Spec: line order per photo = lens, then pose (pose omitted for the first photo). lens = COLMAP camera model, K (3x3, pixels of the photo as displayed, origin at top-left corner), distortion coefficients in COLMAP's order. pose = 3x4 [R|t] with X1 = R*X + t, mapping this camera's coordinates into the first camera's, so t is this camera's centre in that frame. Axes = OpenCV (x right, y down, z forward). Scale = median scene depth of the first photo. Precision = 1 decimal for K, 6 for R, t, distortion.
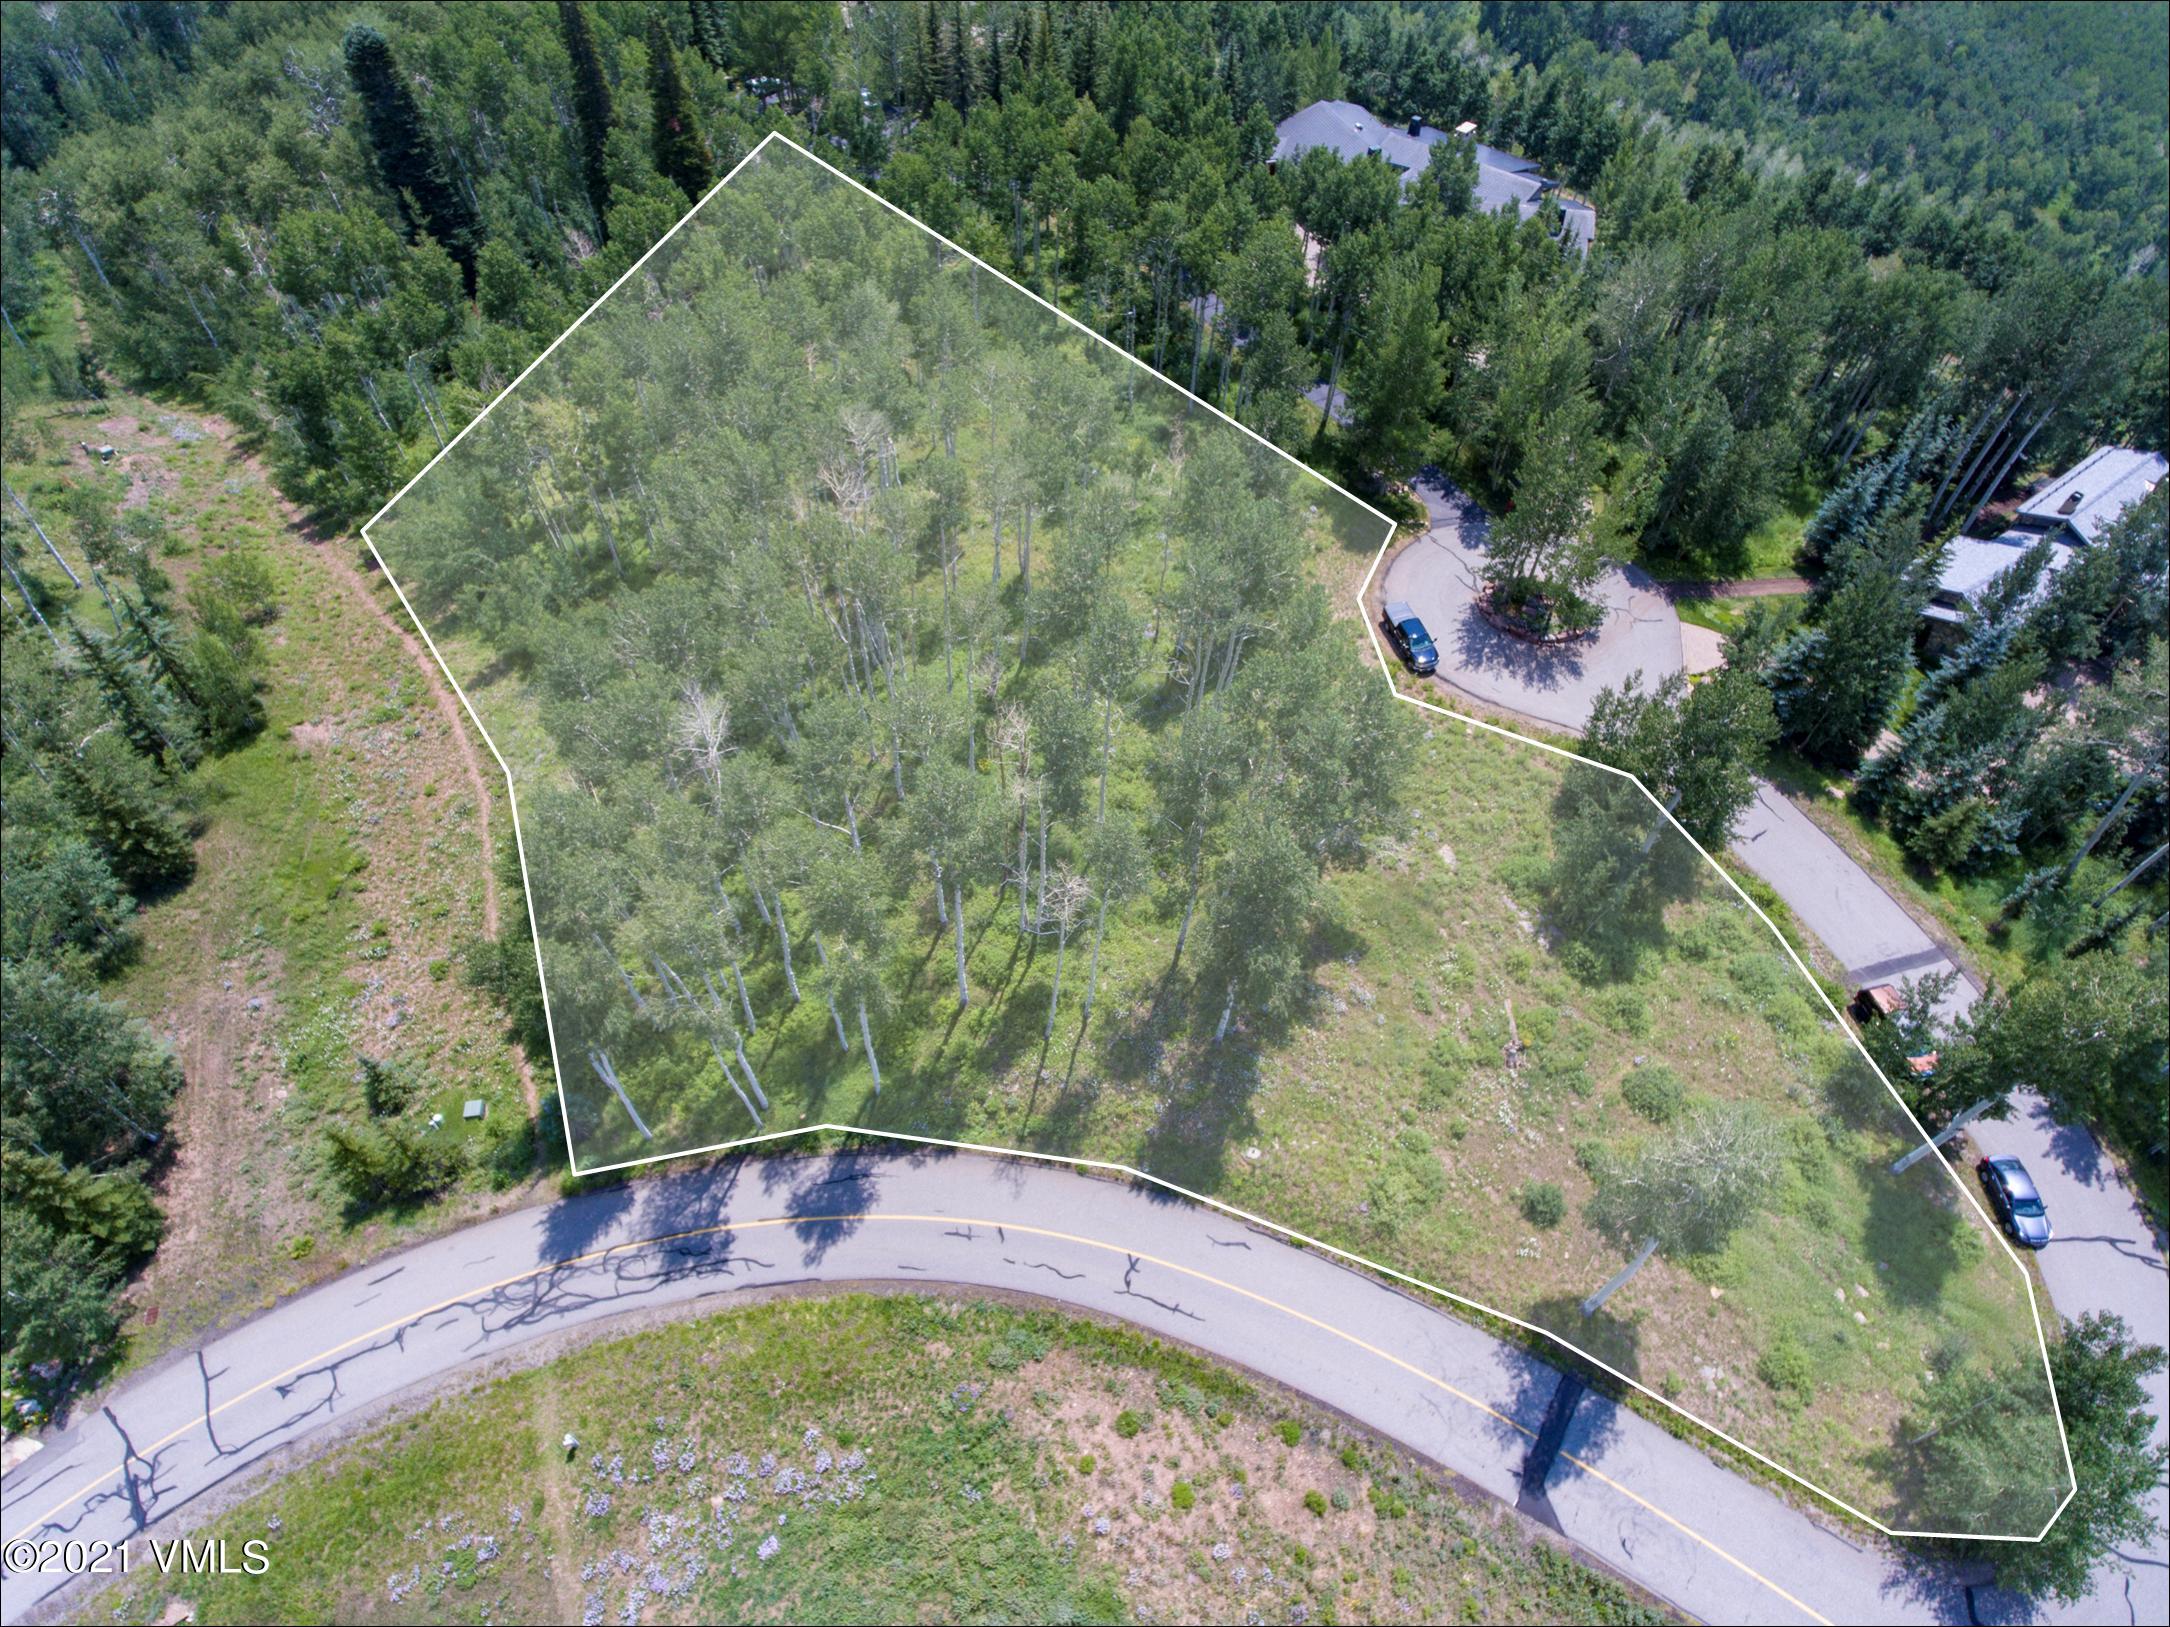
lens RADIAL K [[1271.8, 0, 1083.2], [0, 1271.8, 812.9], [0, 0, 1]] dist [-0.002444, -0.000673]
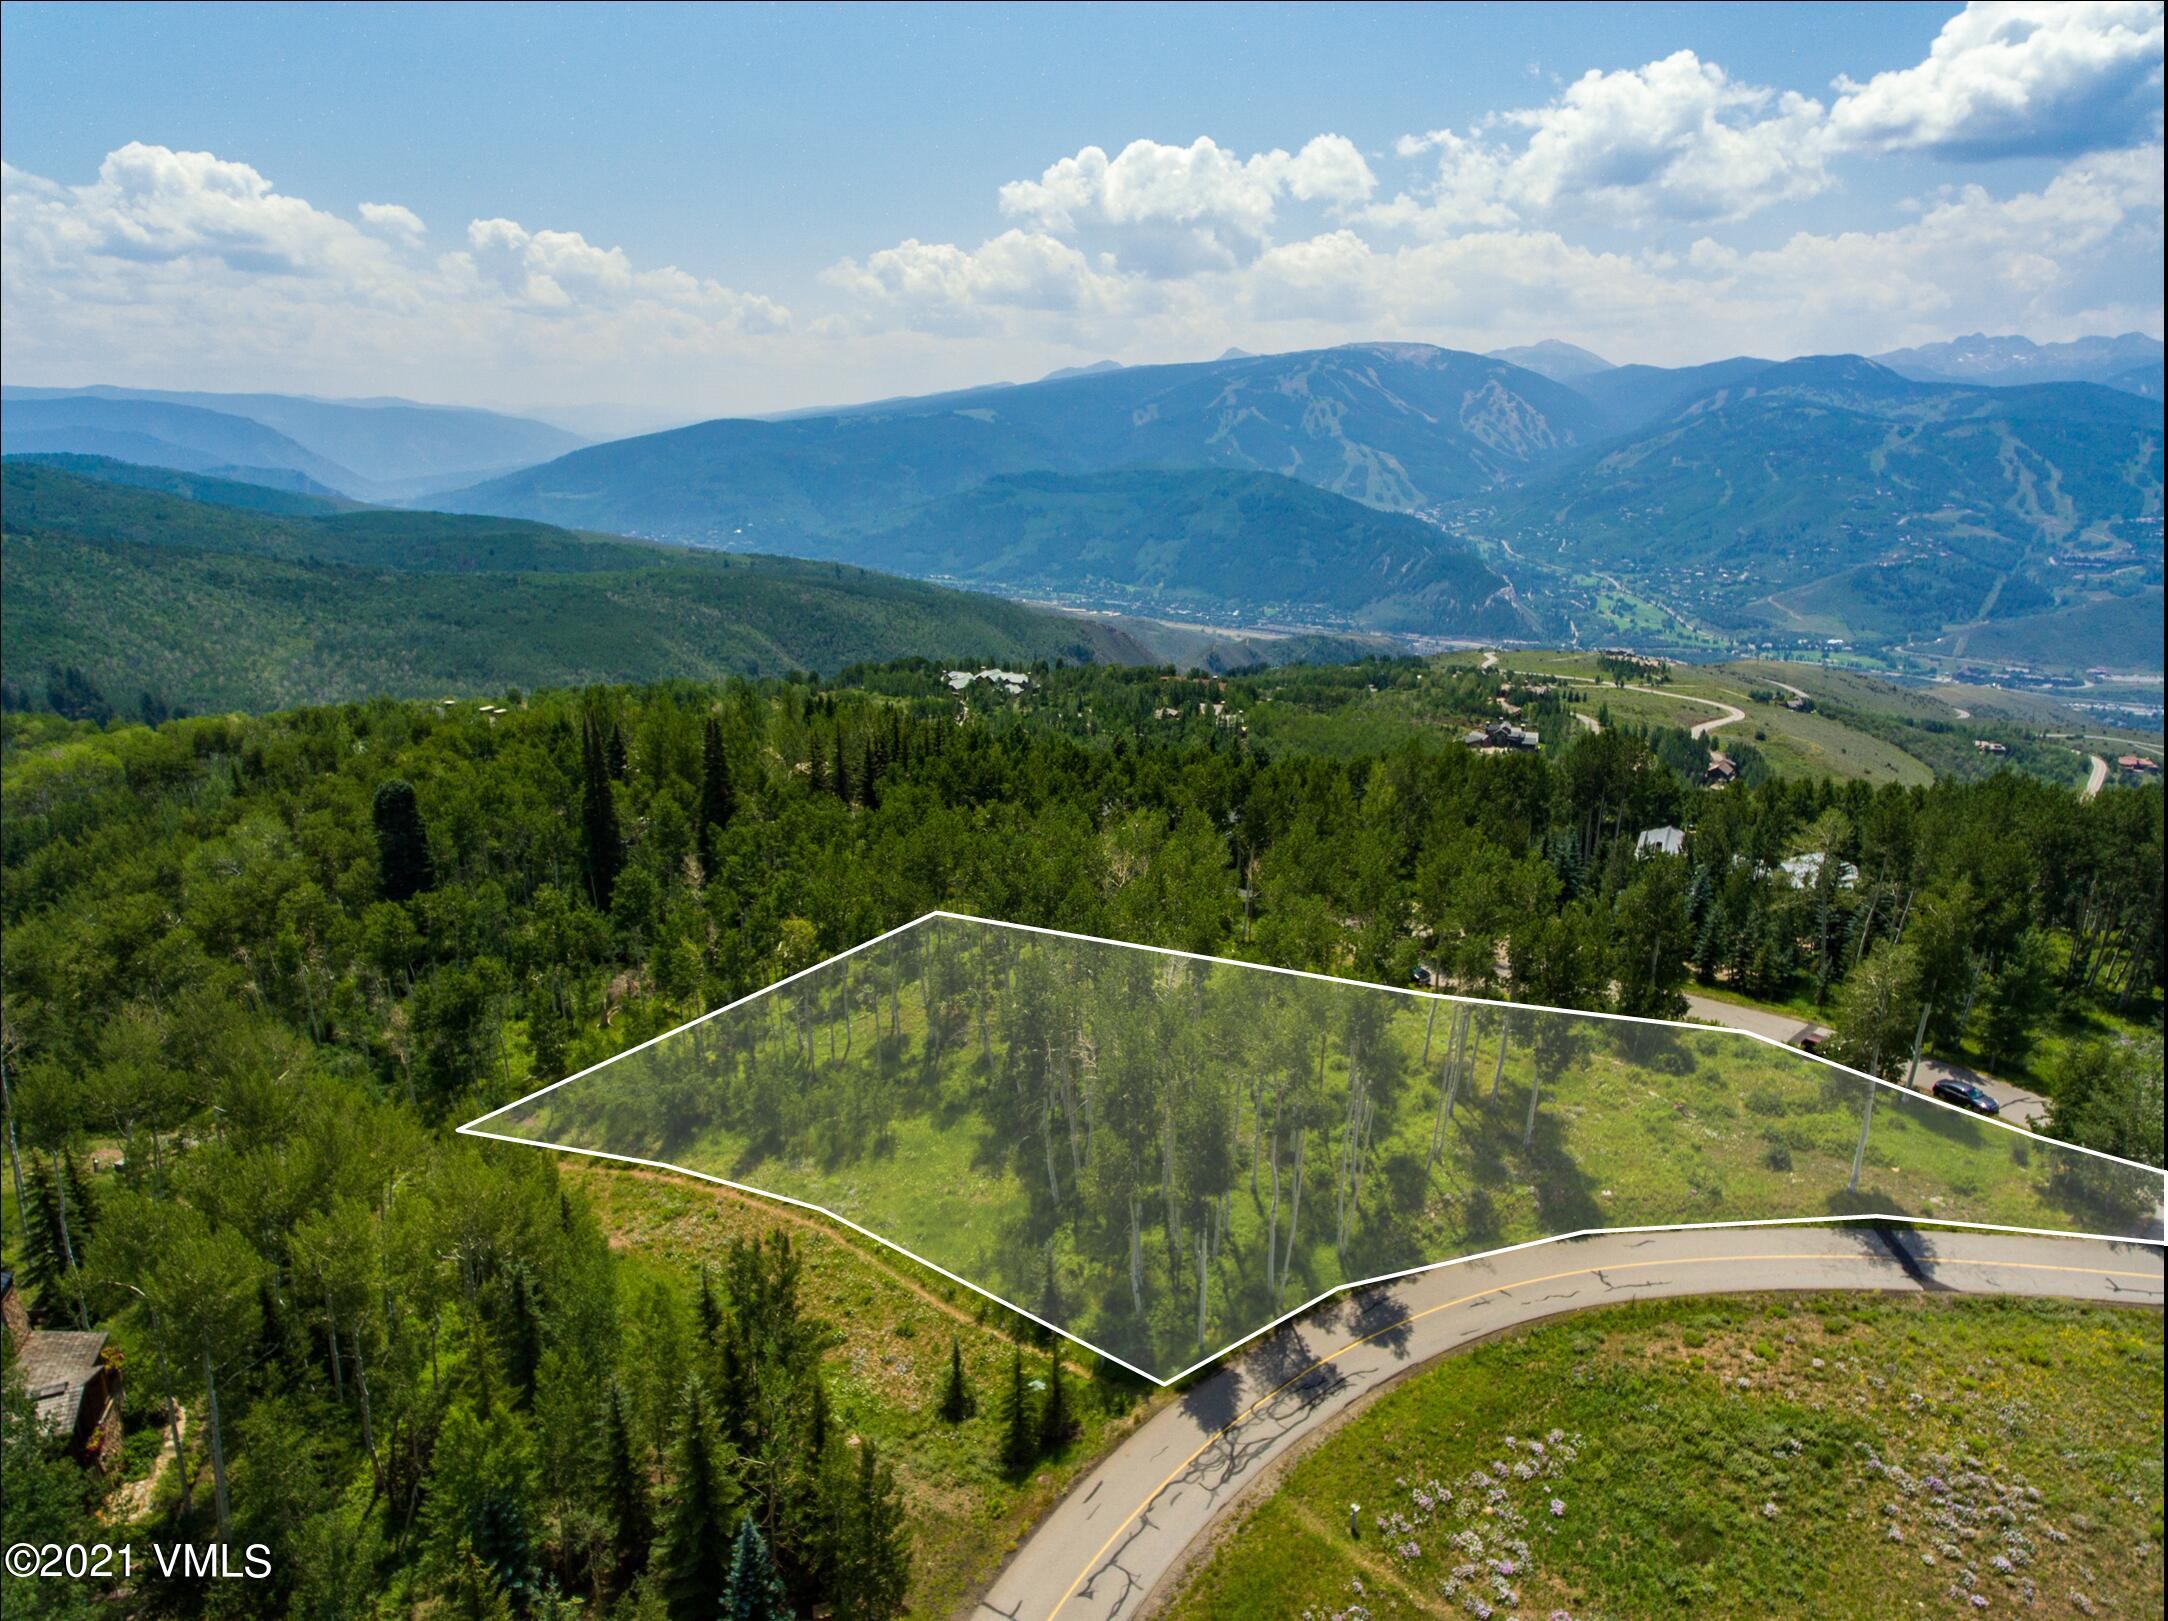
lens RADIAL K [[1270.7, 0, 1081.7], [0, 1270.7, 819.2], [0, 0, 1]] dist [-0.002444, -0.000673]
pose [[0.897851, -0.134998, 0.419092, -0.921639], [0.349004, 0.798514, -0.490480, 0.430742], [-0.268438, 0.586644, 0.764062, -0.138638]]
